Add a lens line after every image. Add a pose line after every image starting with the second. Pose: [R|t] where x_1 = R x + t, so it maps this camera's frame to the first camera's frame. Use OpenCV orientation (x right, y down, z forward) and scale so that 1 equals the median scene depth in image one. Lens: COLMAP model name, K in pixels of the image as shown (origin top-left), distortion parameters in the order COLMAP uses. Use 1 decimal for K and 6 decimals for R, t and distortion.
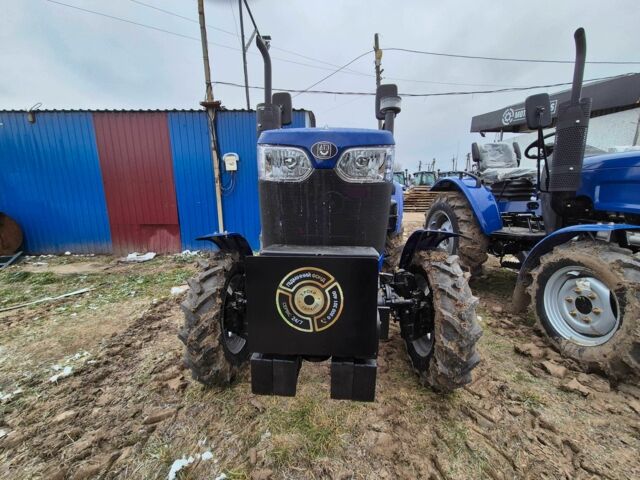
lens RADIAL K [[256.9, 0, 321.4], [0, 256.9, 242.7], [0, 0, 1]] dist [-0.000423, -0.000138]
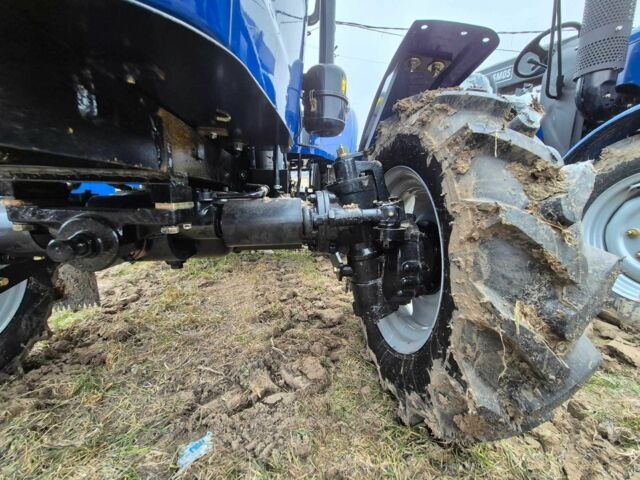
lens RADIAL K [[256.9, 0, 319.4], [0, 256.9, 240.0], [0, 0, 1]] dist [-0.000423, -0.000138]
pose [[0.988082, -0.015473, 0.153151, 0.191072], [0.012531, 0.999718, 0.020156, 0.241411], [-0.153420, -0.017996, 0.987997, 0.592546]]
